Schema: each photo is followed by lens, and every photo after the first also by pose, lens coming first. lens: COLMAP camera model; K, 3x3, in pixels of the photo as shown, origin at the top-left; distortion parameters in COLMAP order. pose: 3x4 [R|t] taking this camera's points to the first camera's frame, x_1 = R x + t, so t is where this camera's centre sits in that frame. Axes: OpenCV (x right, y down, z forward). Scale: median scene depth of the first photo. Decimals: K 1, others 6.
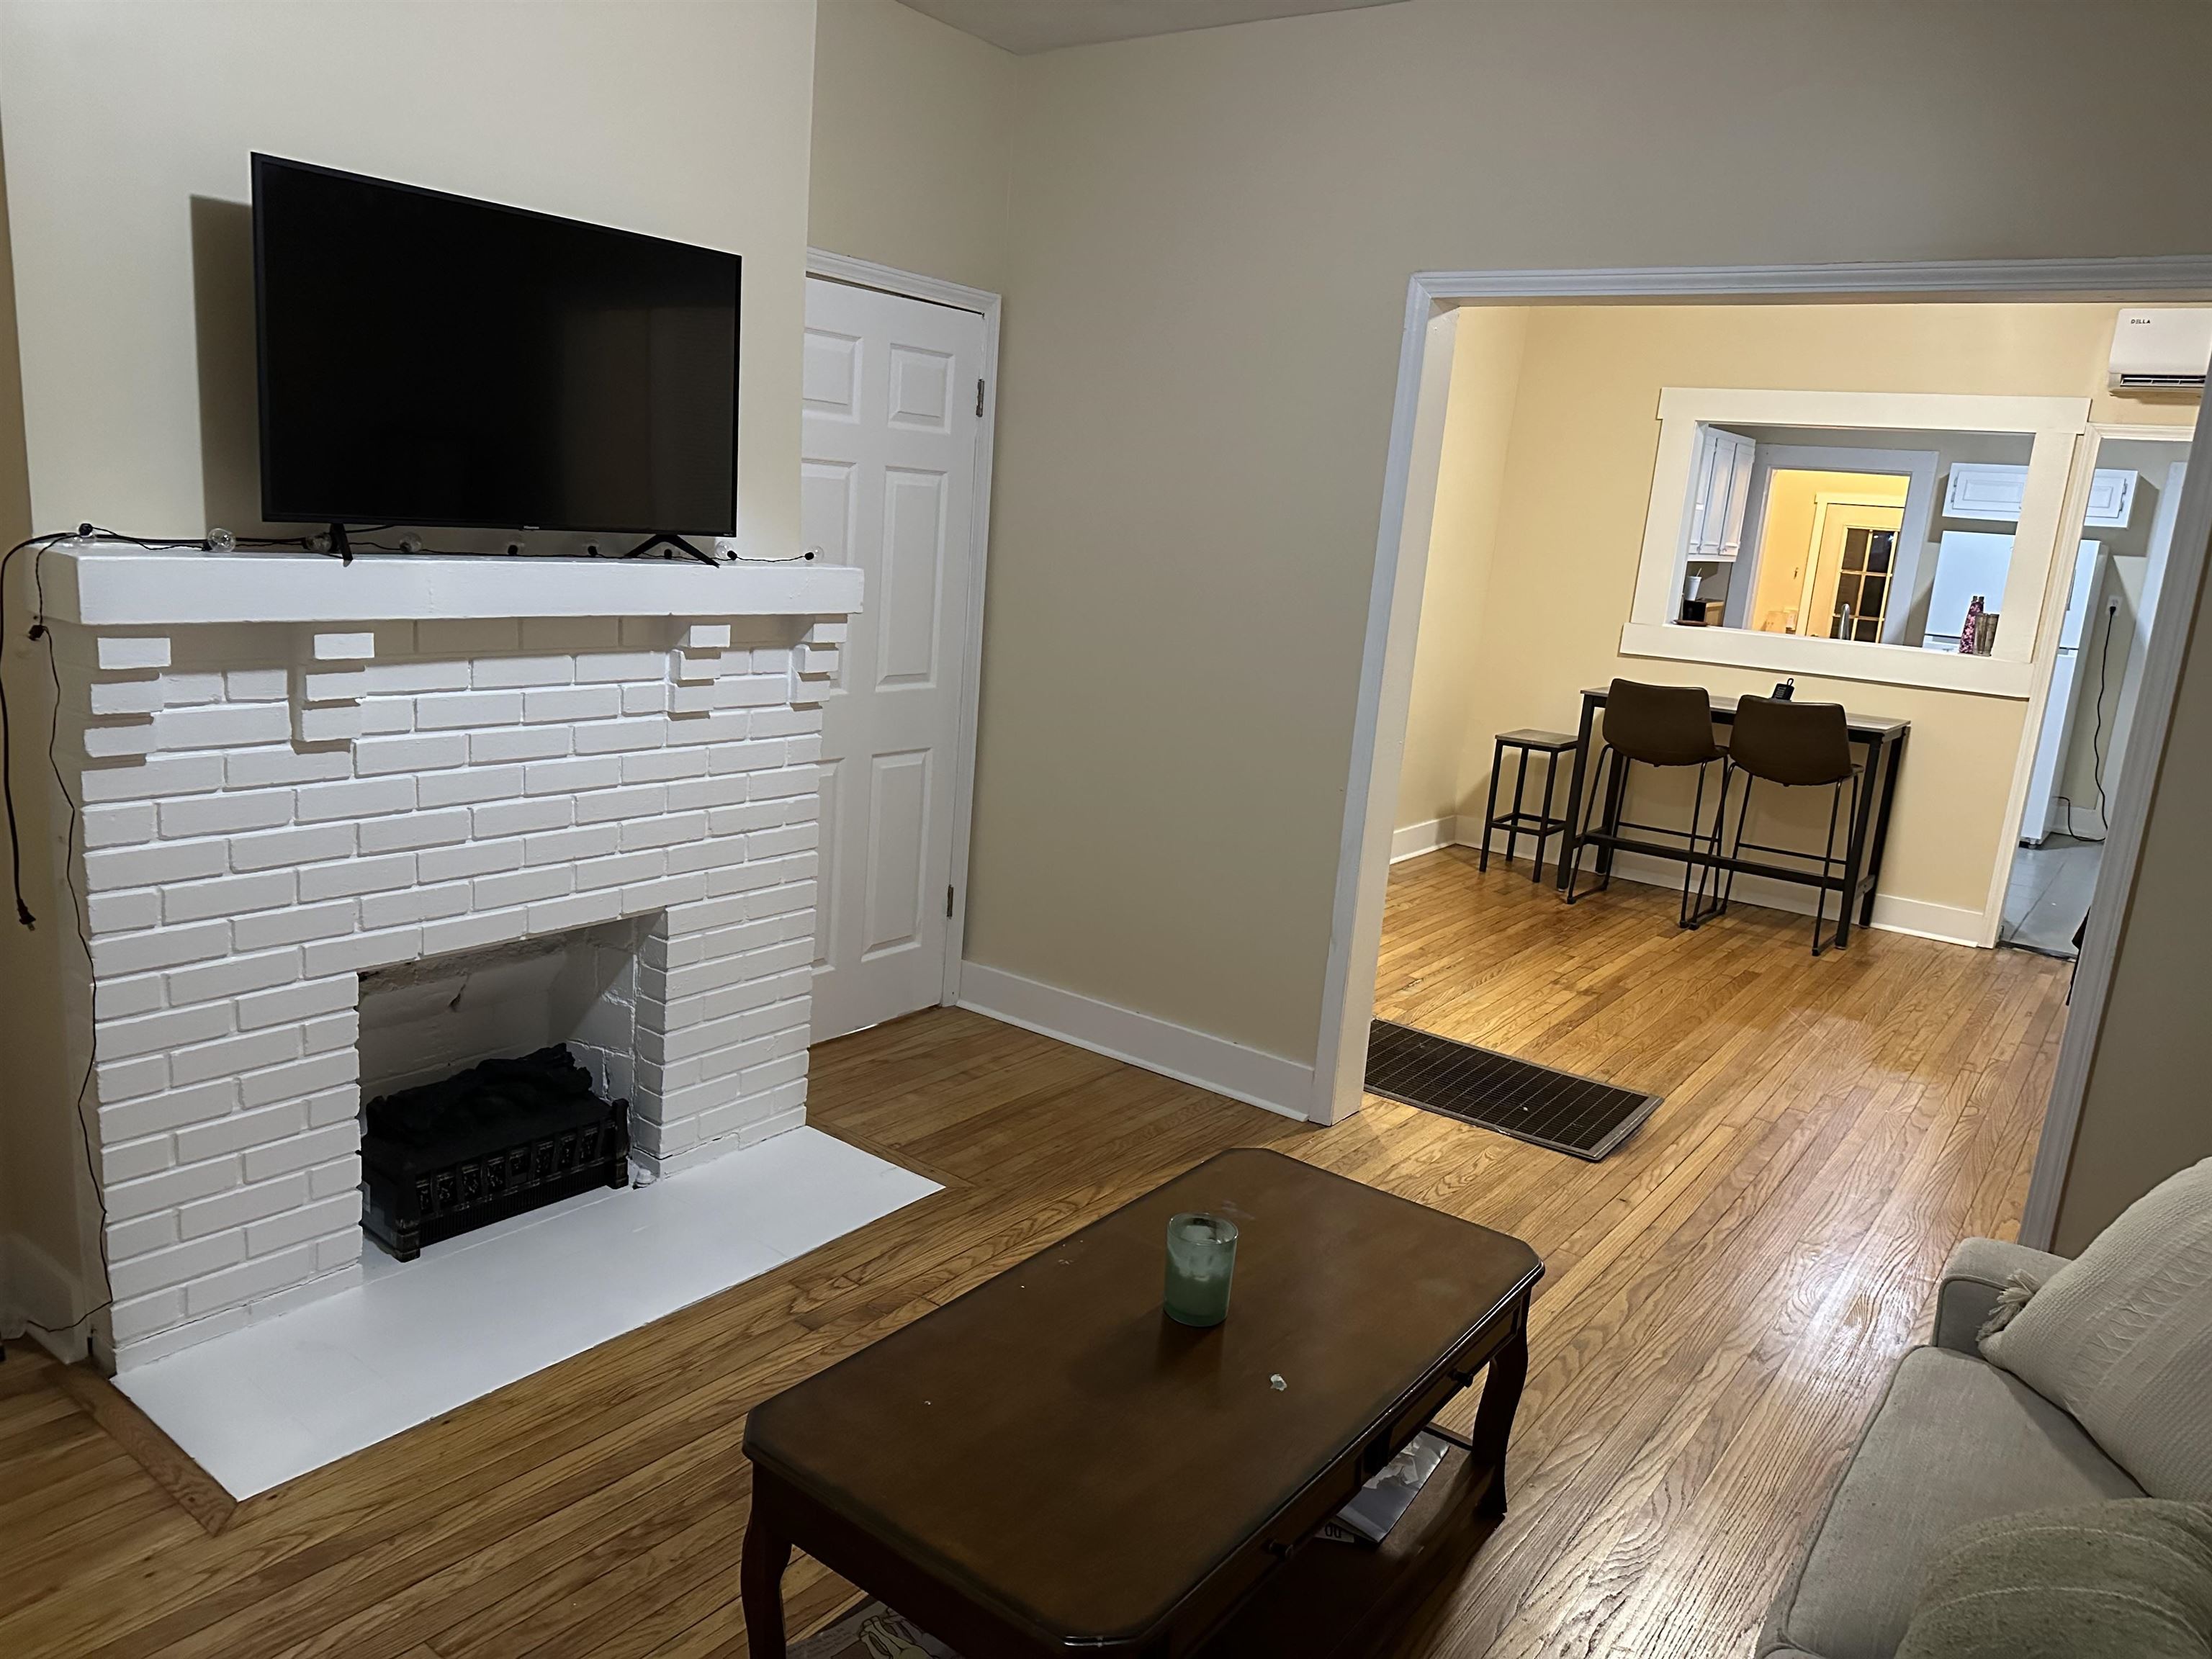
lens RADIAL K [[1555.9, 0, 1088.6], [0, 1555.9, 815.3], [0, 0, 1]] dist [0.059864, -0.076143]
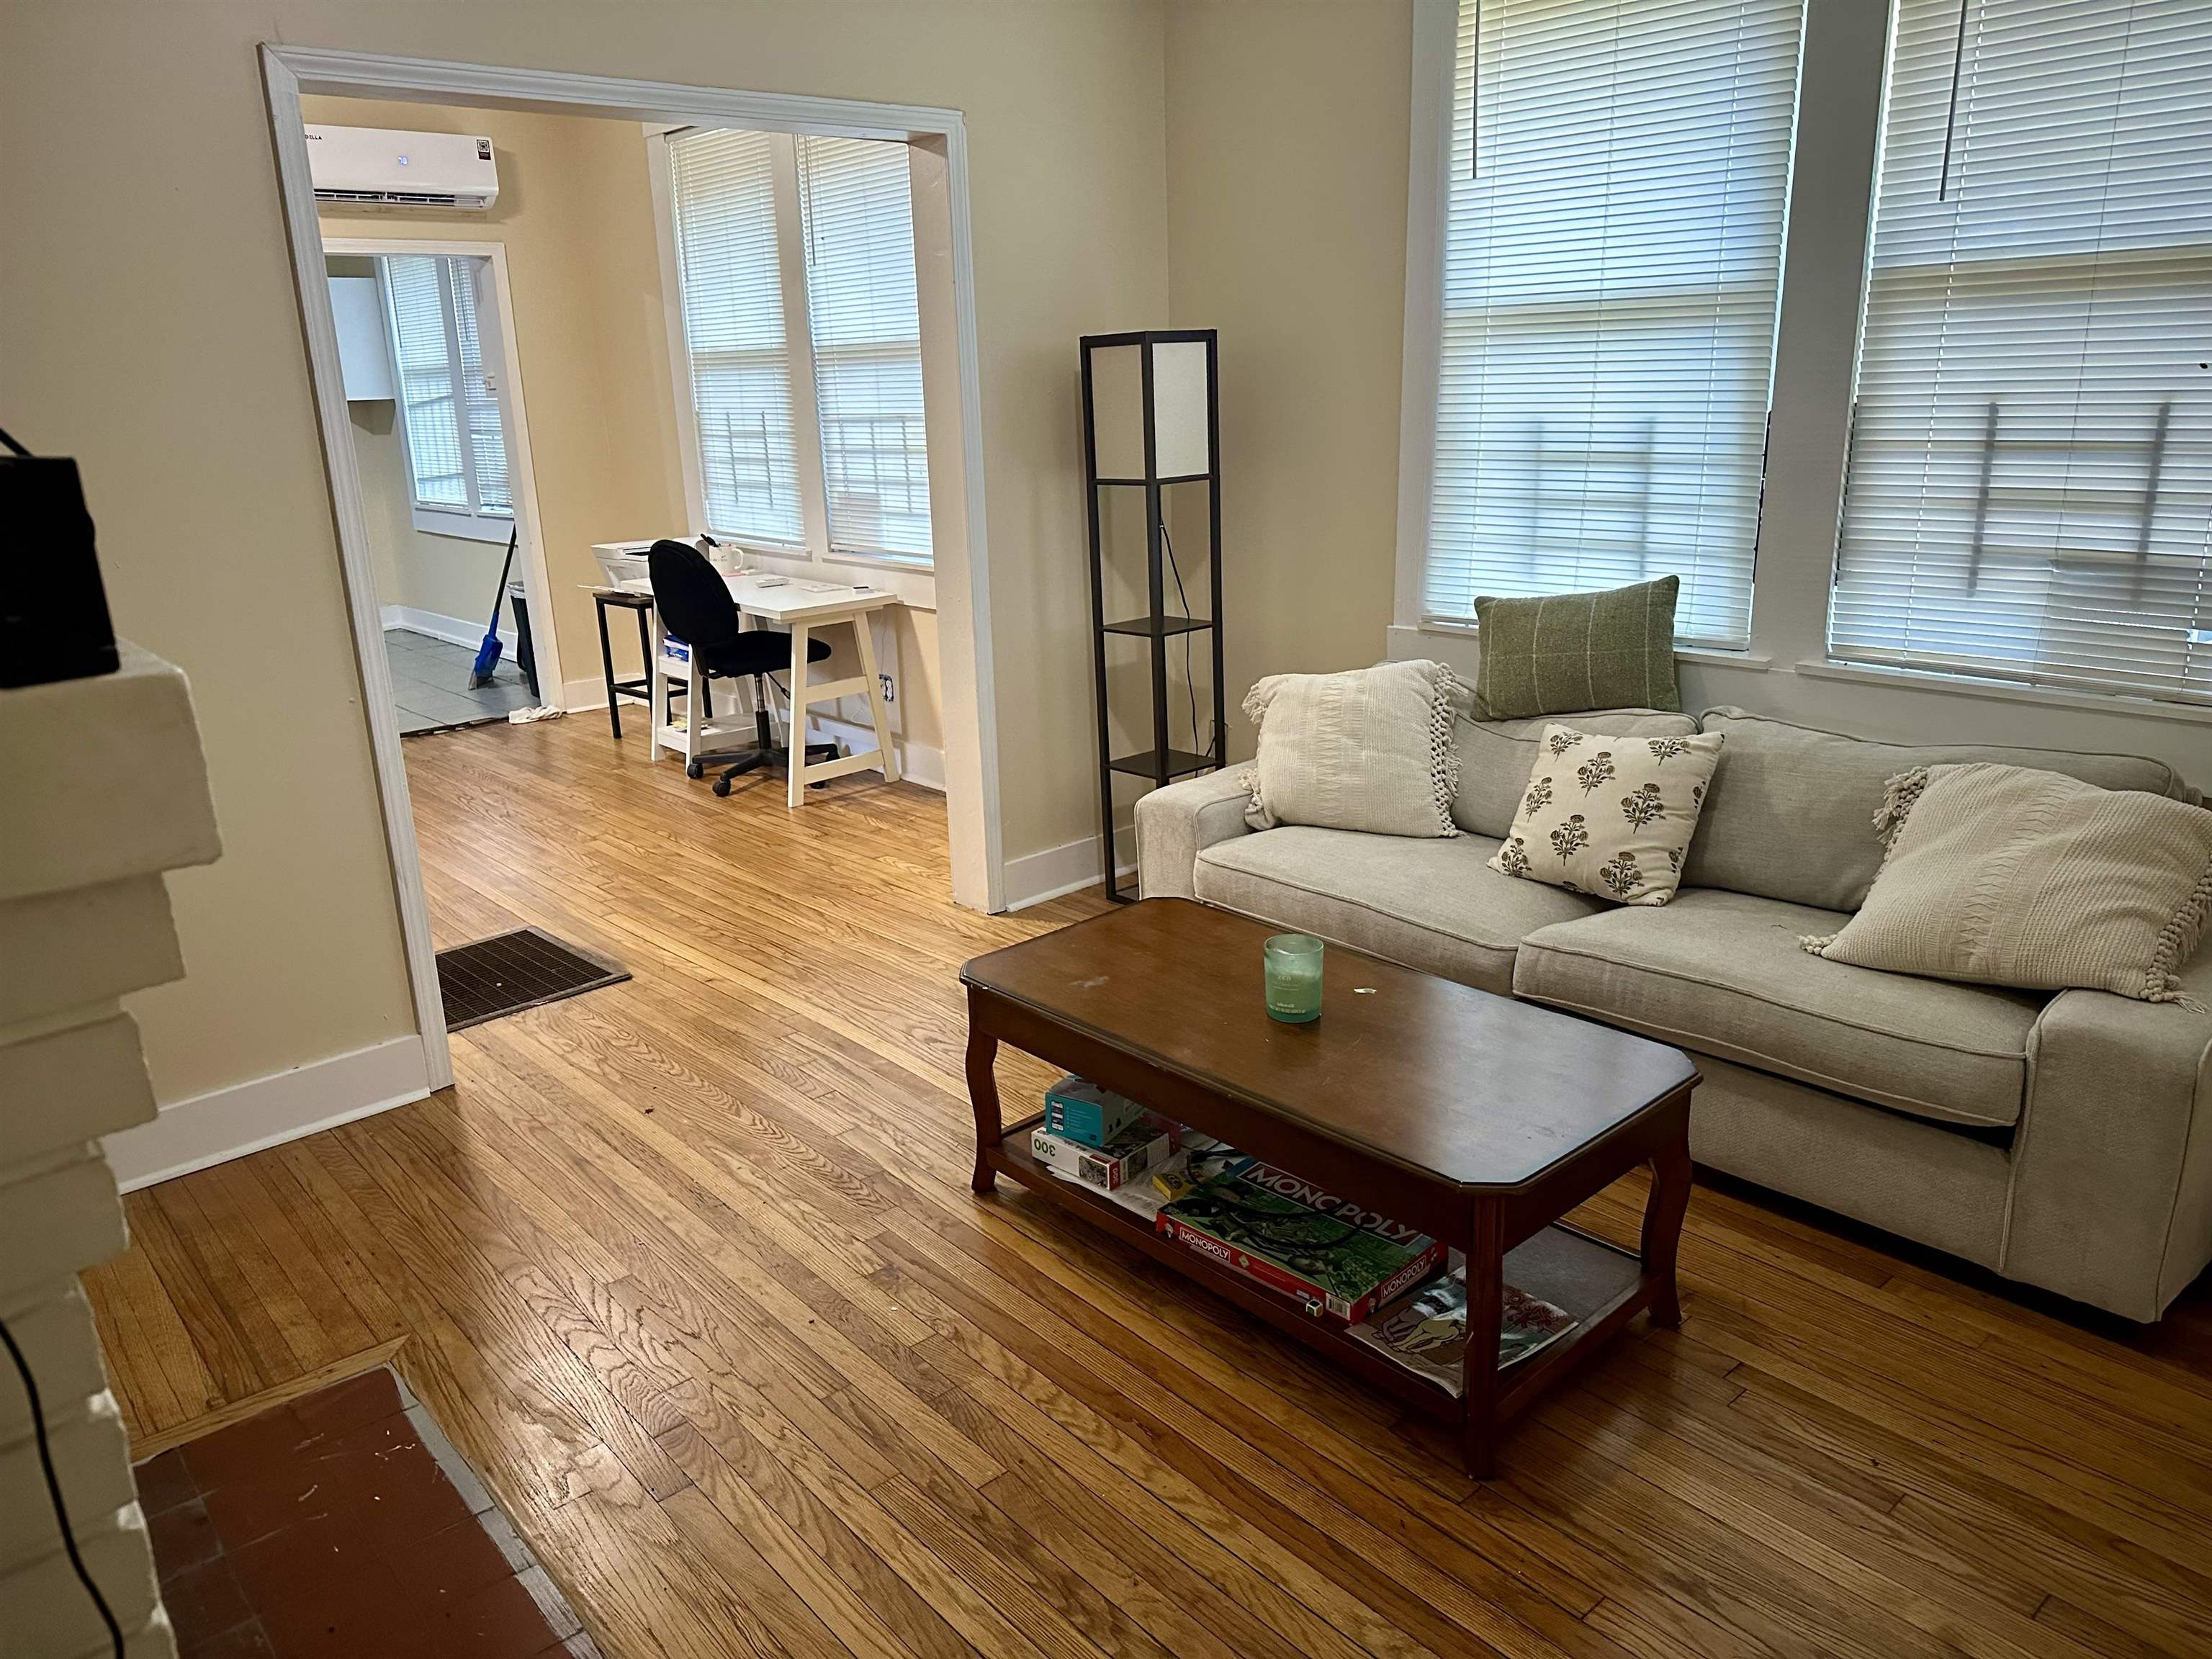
lens RADIAL K [[1555.9, 0, 1136.1], [0, 1555.9, 841.2], [0, 0, 1]] dist [0.059864, -0.076143]
pose [[0.183659, -0.359404, 0.914931, -0.426833], [0.241136, 0.918796, 0.312518, -0.085458], [-0.952955, 0.163226, 0.255410, 0.317152]]
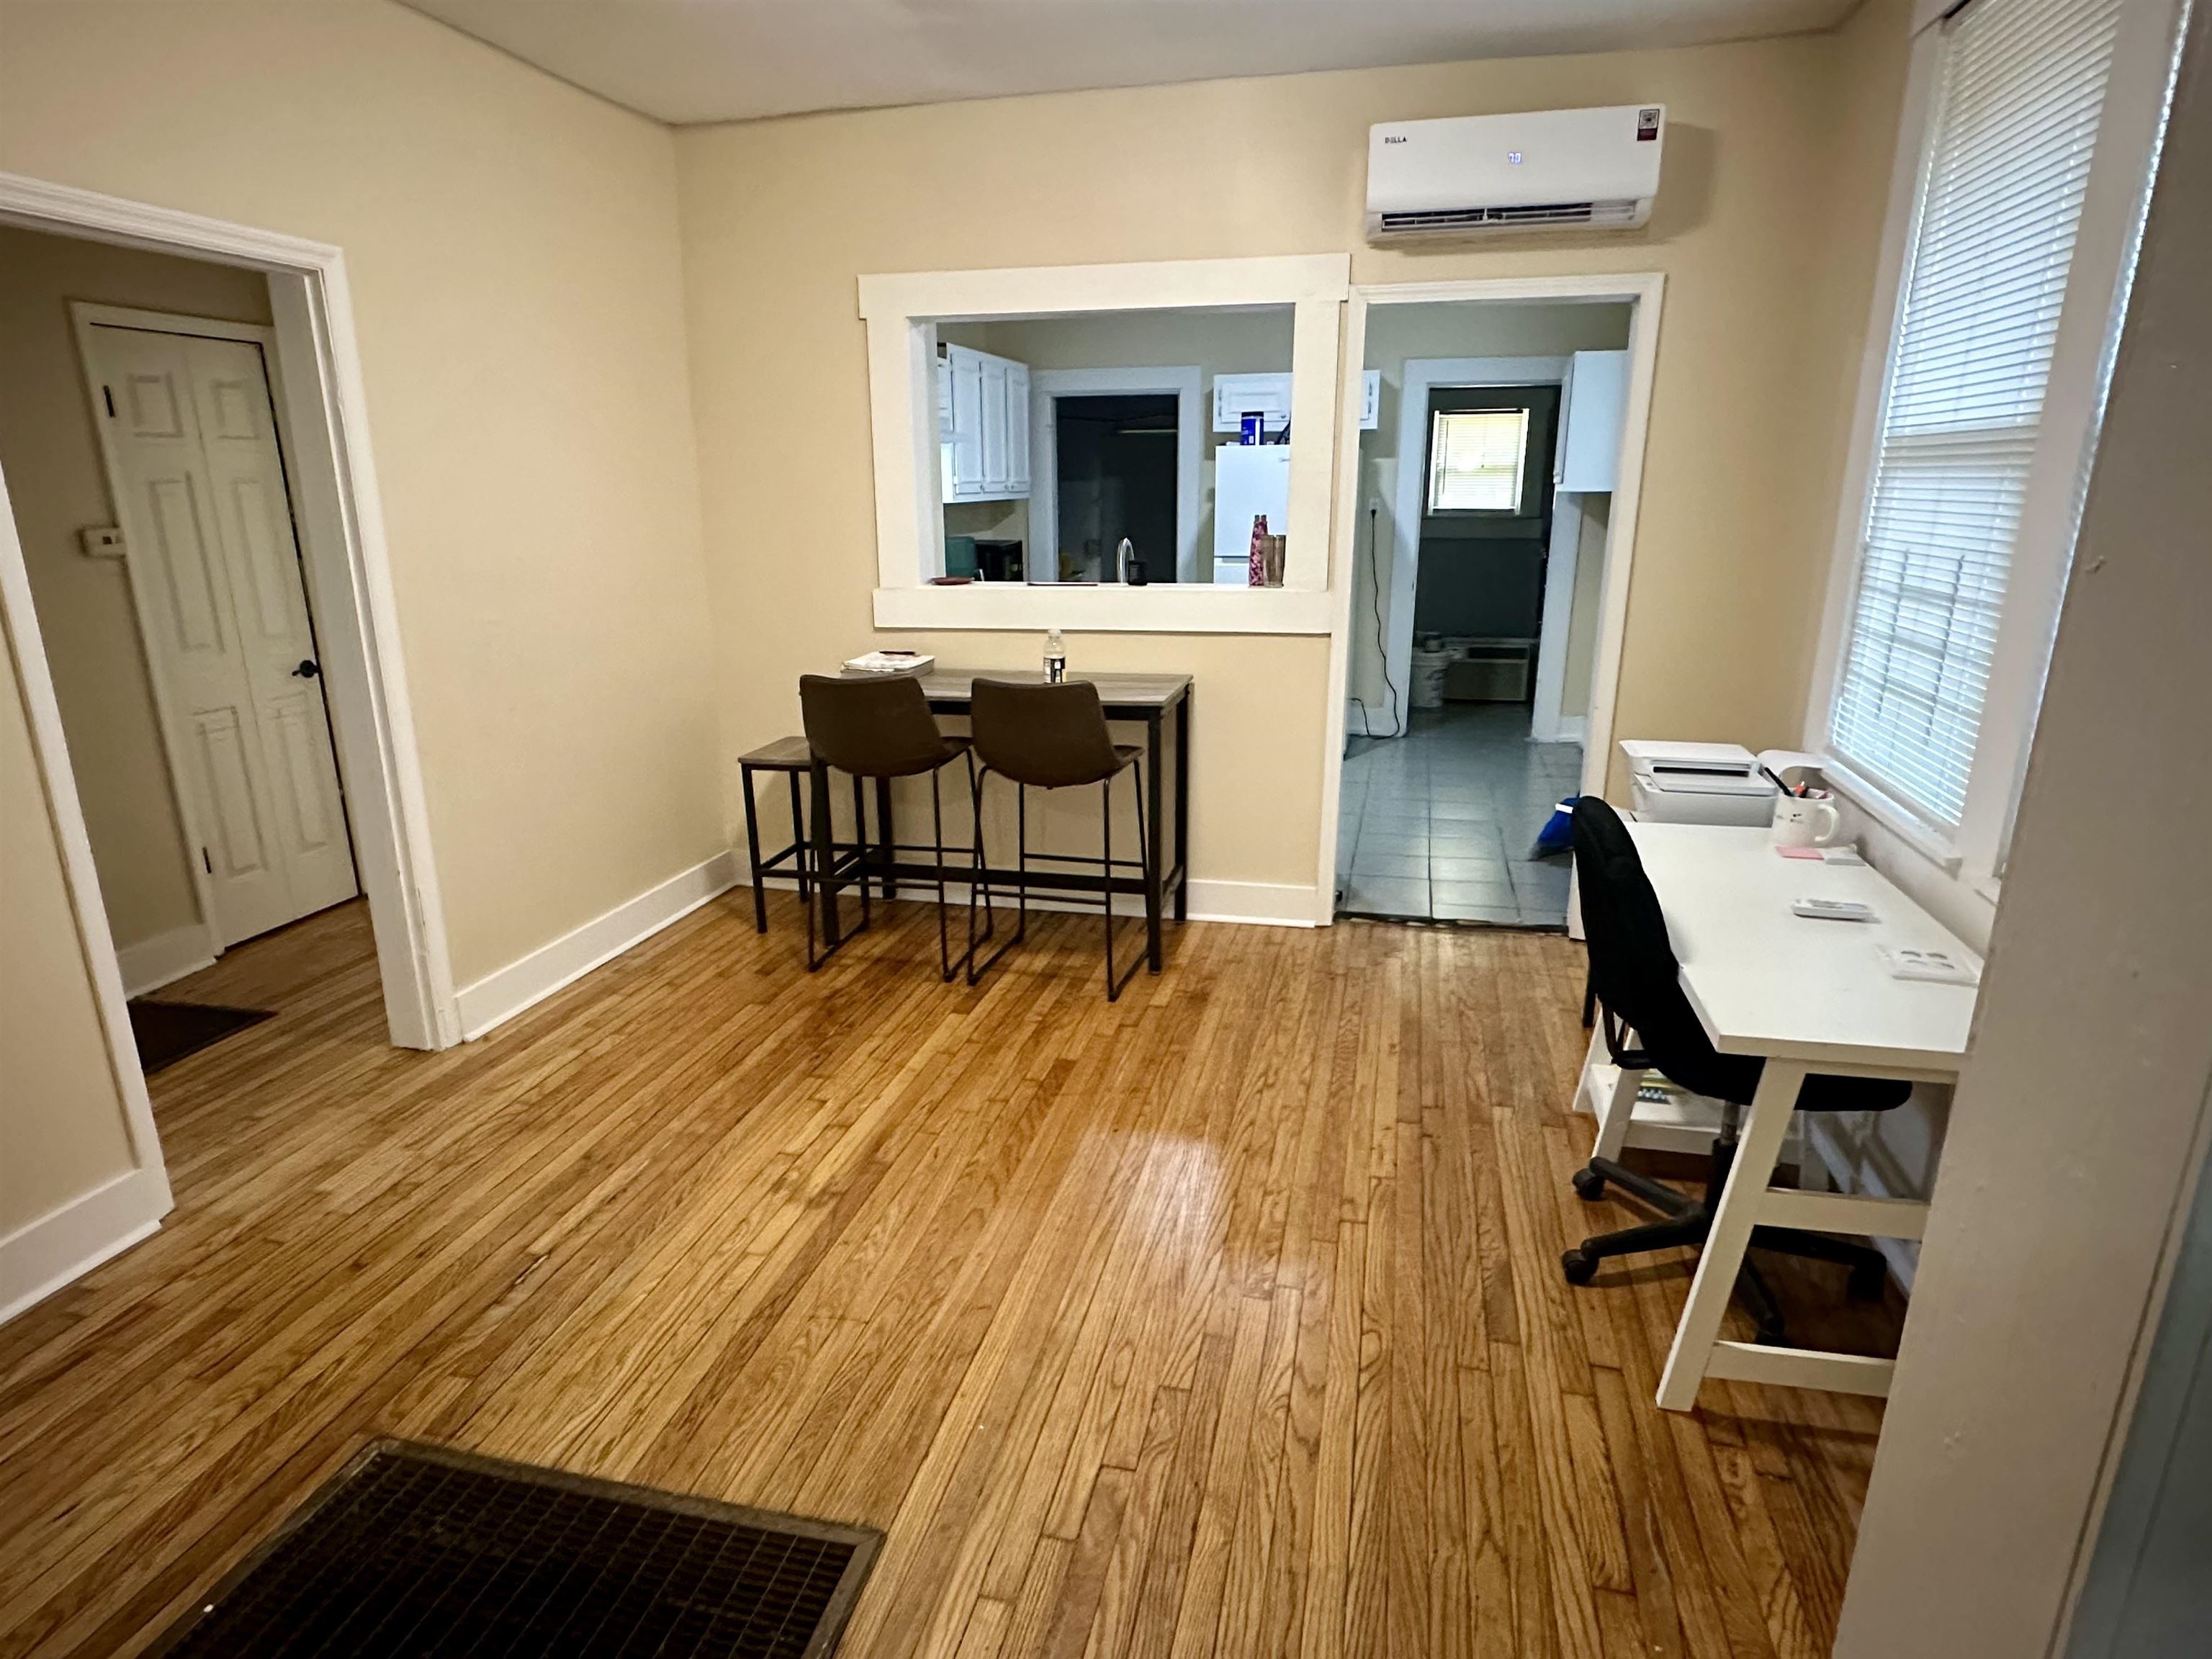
lens RADIAL K [[1240.5, 0, 1092.0], [0, 1240.5, 834.2], [0, 0, 1]] dist [0.001950, -0.001073]
pose [[0.921397, -0.184843, 0.341848, 0.295514], [0.154164, 0.981319, 0.115092, -0.081006], [-0.356736, -0.053345, 0.932681, 0.531624]]
